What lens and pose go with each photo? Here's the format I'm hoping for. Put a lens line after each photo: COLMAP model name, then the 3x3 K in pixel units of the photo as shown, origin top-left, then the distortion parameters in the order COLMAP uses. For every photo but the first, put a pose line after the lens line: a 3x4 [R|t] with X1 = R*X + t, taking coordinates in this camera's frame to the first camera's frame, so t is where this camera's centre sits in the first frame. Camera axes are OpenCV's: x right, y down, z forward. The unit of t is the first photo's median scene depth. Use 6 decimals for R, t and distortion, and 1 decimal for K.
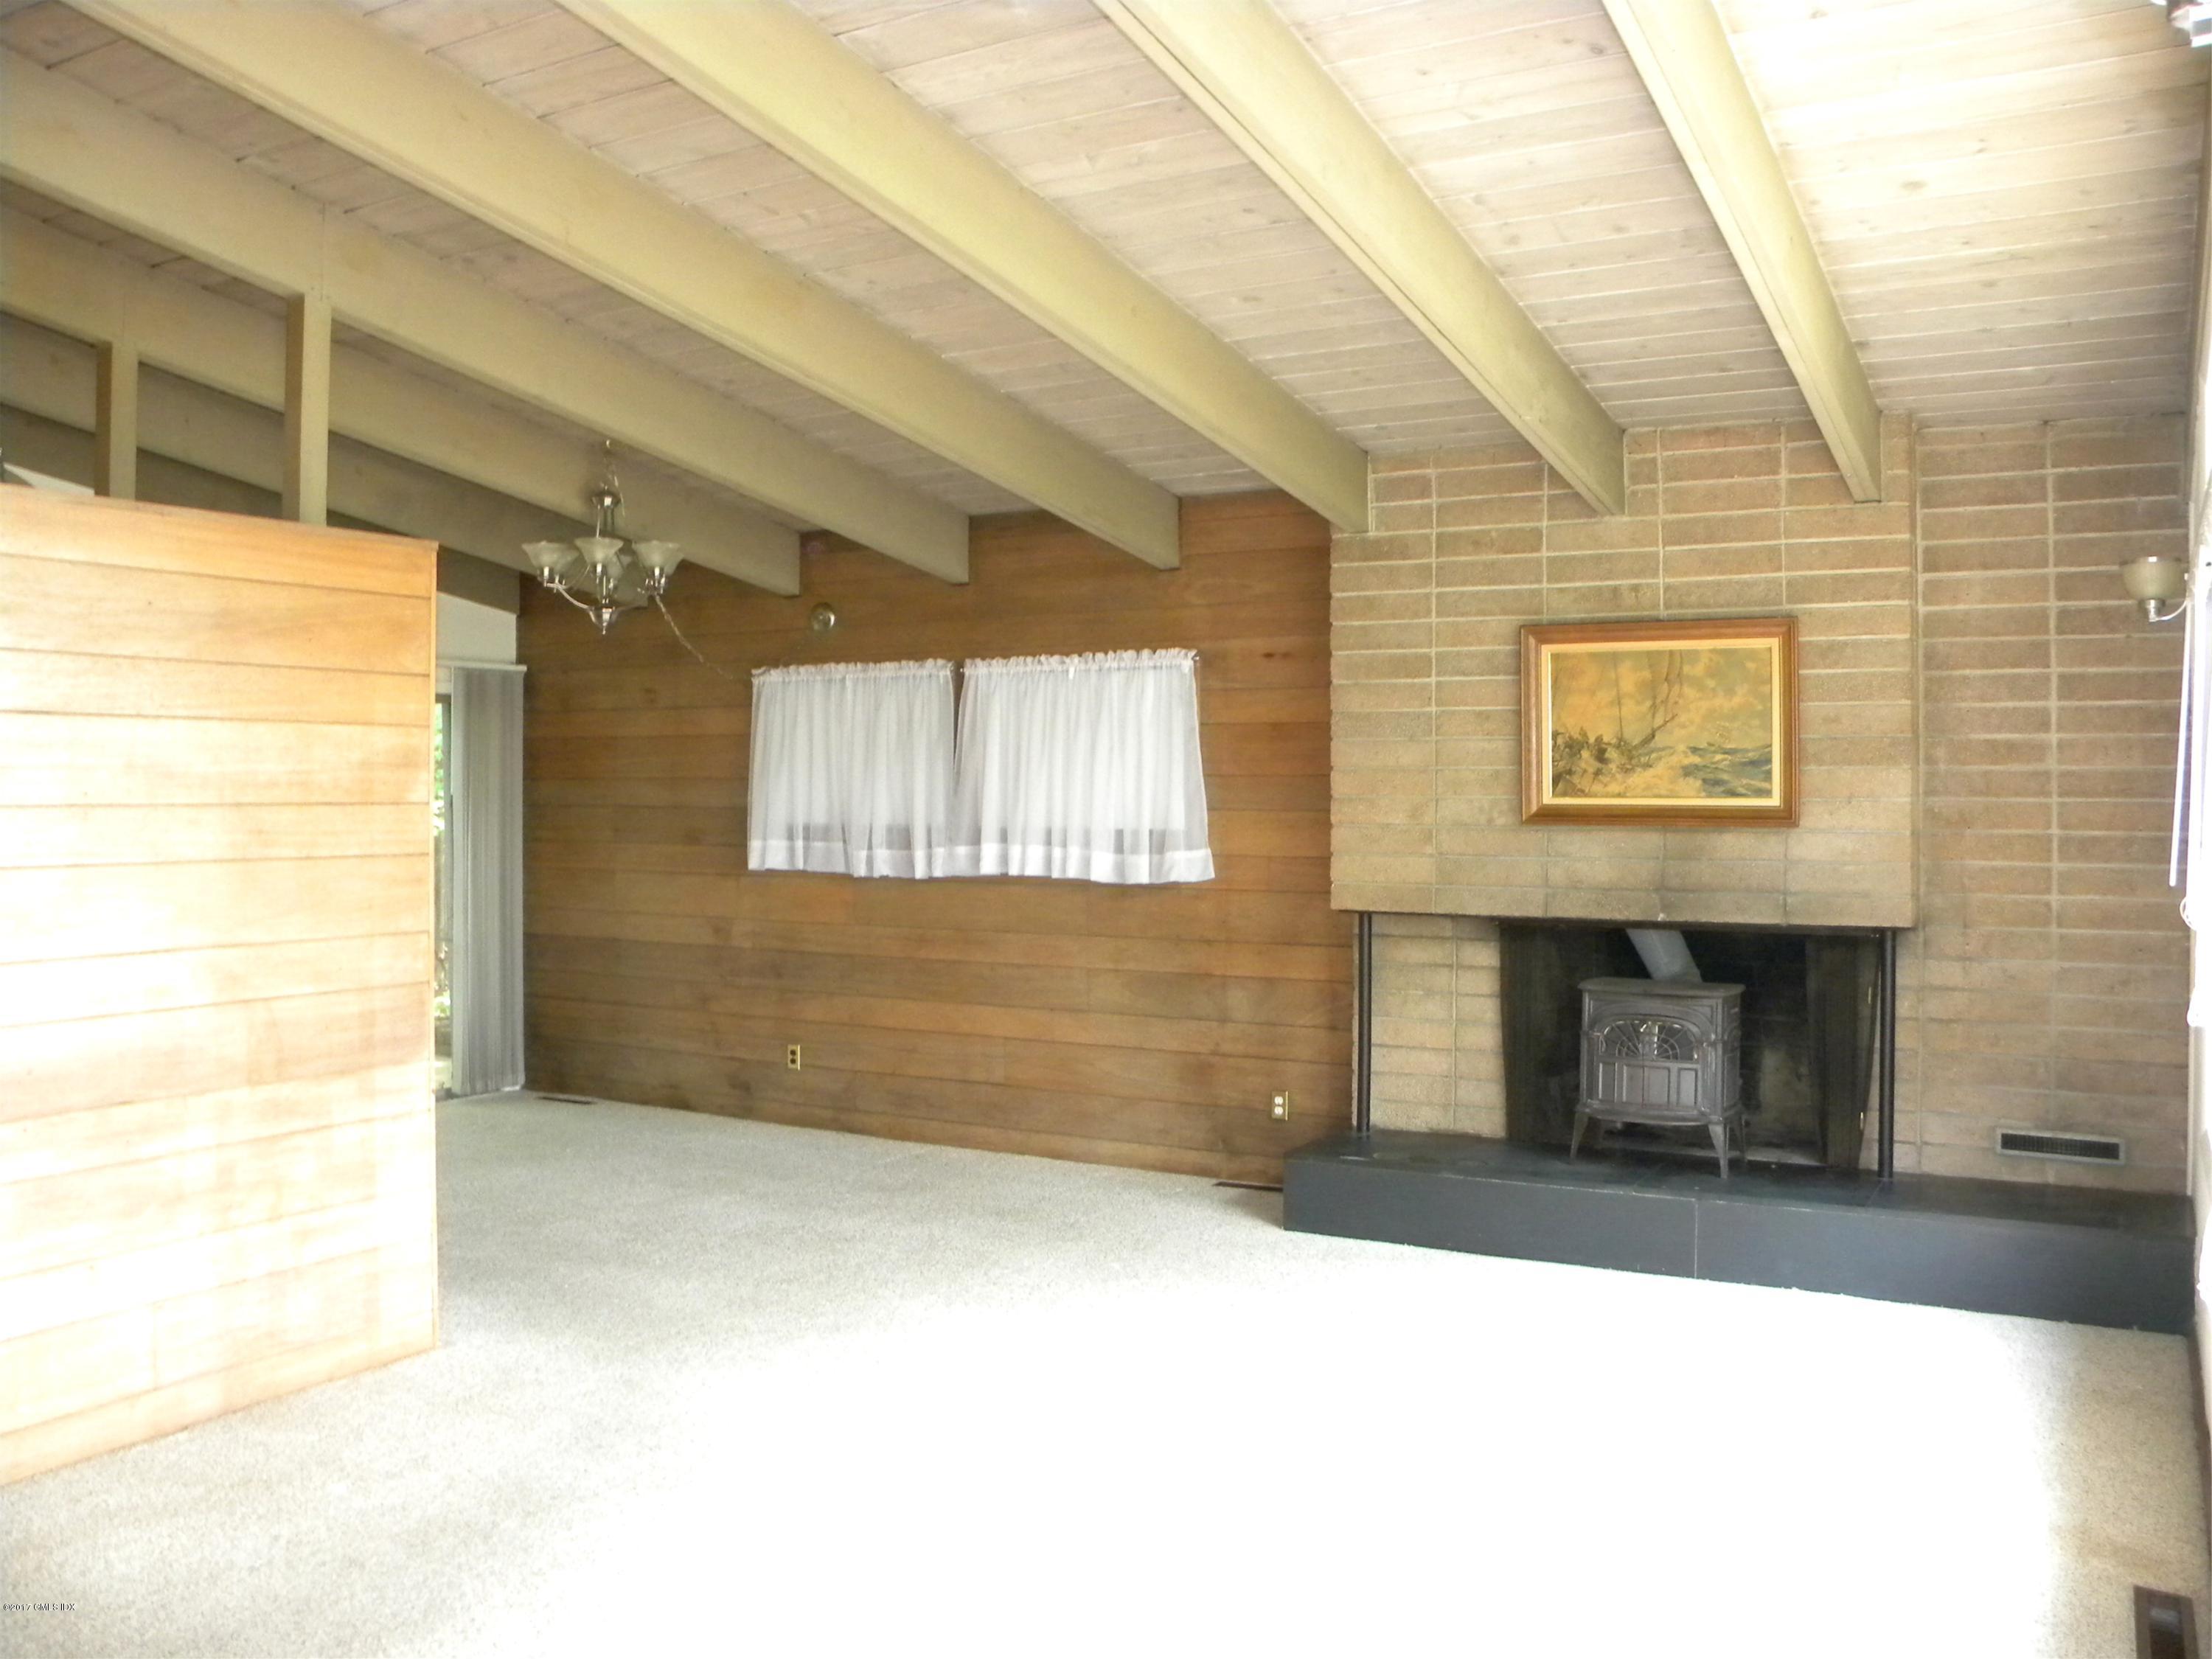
lens RADIAL K [[1856.3, 0, 1114.3], [0, 1856.3, 817.3], [0, 0, 1]] dist [-0.199178, 0.175073]
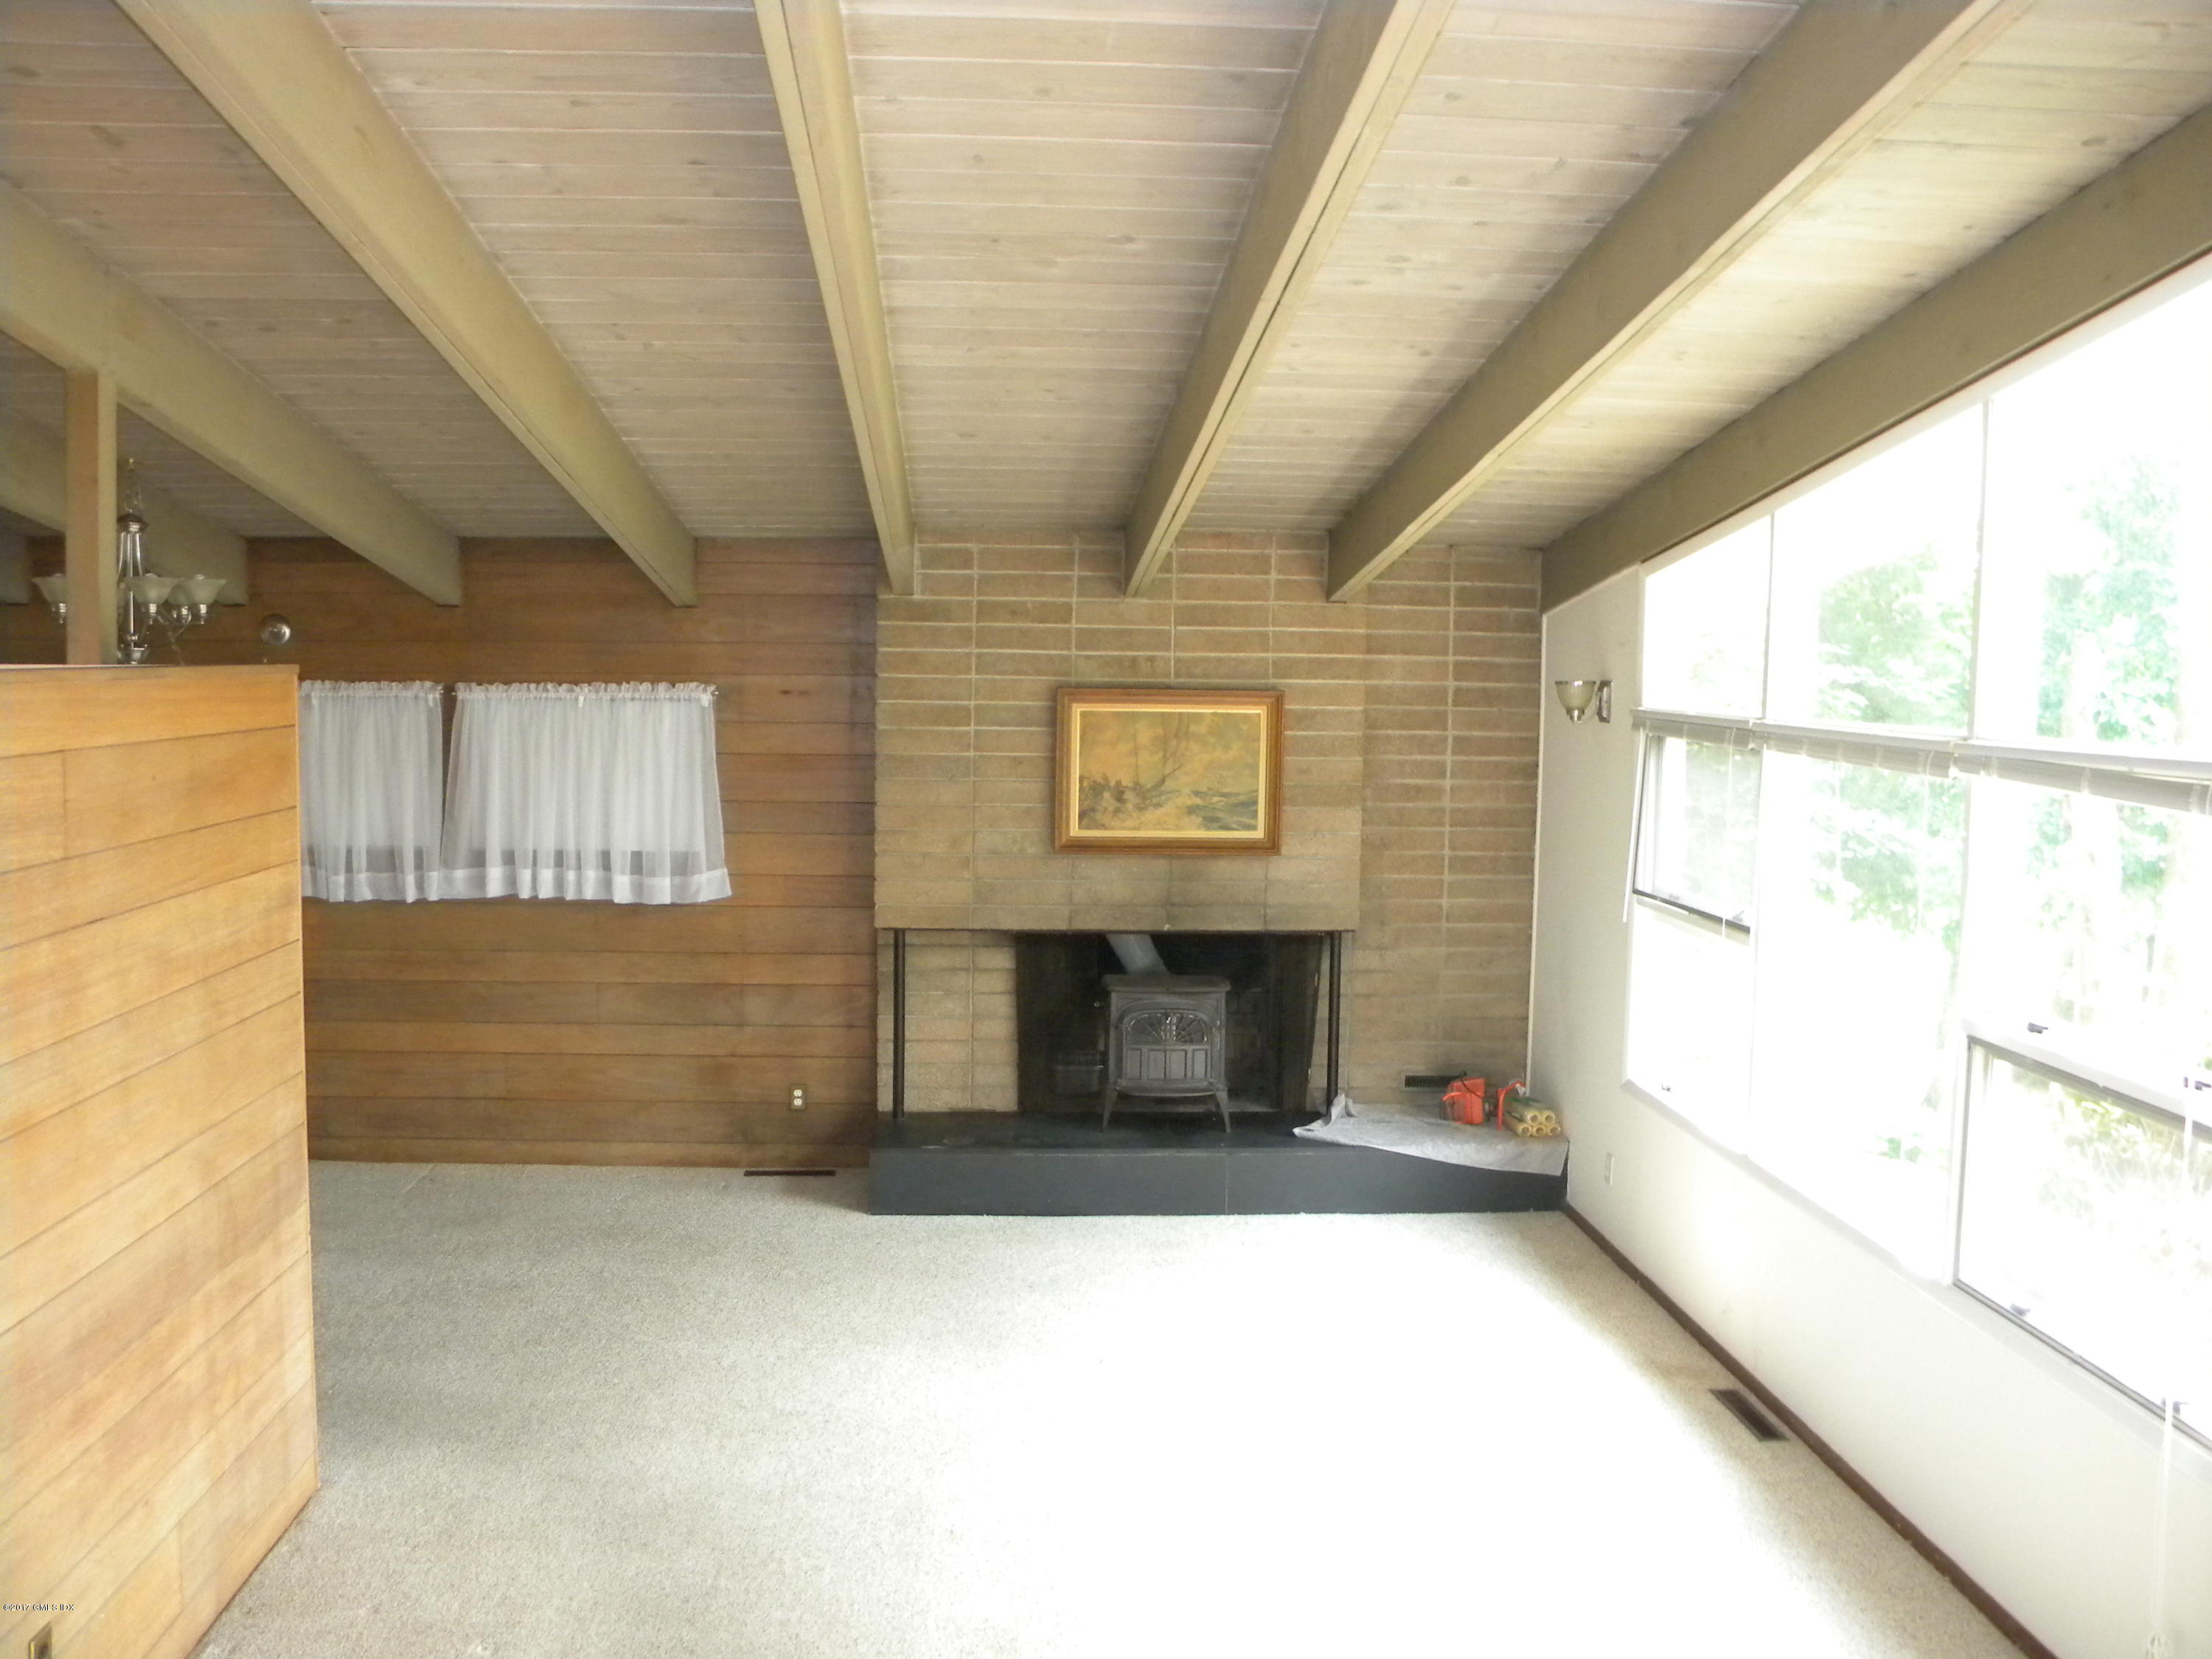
lens RADIAL K [[1856.3, 0, 1114.3], [0, 1856.3, 817.3], [0, 0, 1]] dist [-0.199178, 0.175073]
pose [[0.831783, -0.036717, 0.553885, -0.406045], [-0.006419, 0.997107, 0.075739, -0.109965], [-0.555063, -0.066554, 0.829141, -0.014857]]
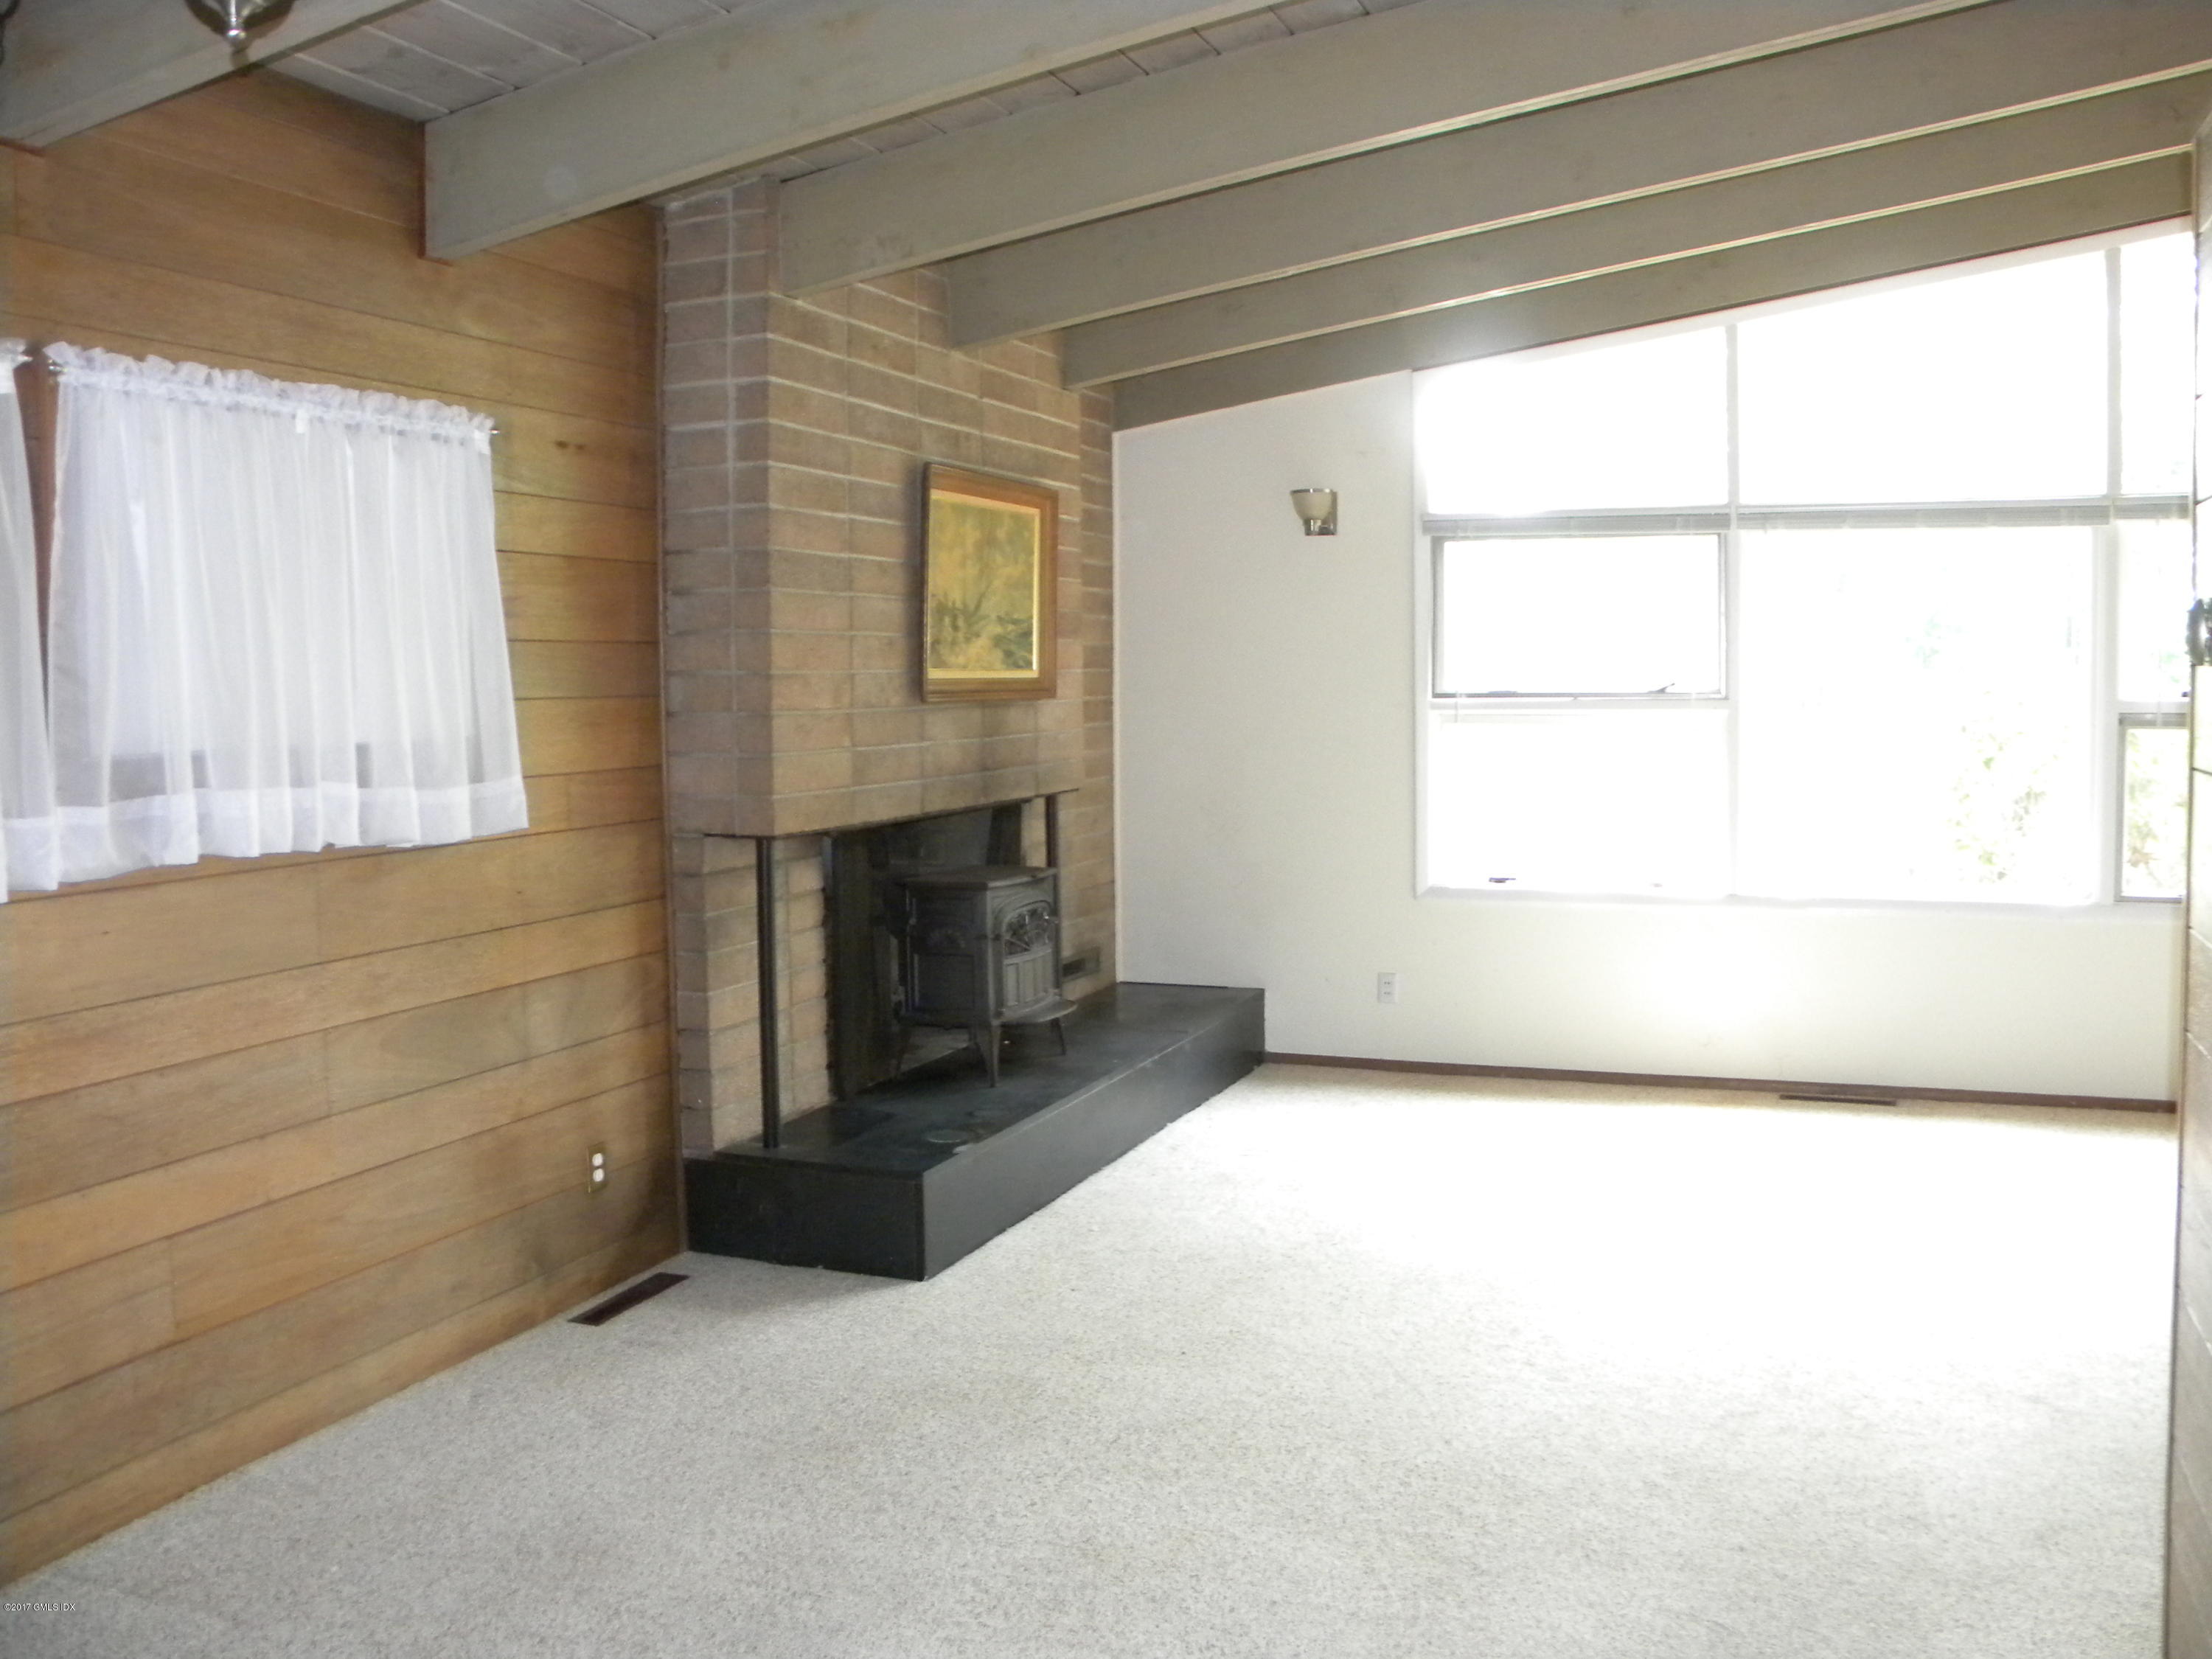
lens RADIAL K [[1856.3, 0, 1114.3], [0, 1856.3, 817.3], [0, 0, 1]] dist [-0.199178, 0.175073]
pose [[-0.138510, -0.071921, 0.987746, -0.609559], [0.029229, 0.996628, 0.076666, -0.006233], [-0.989930, 0.039490, -0.135940, 1.021428]]
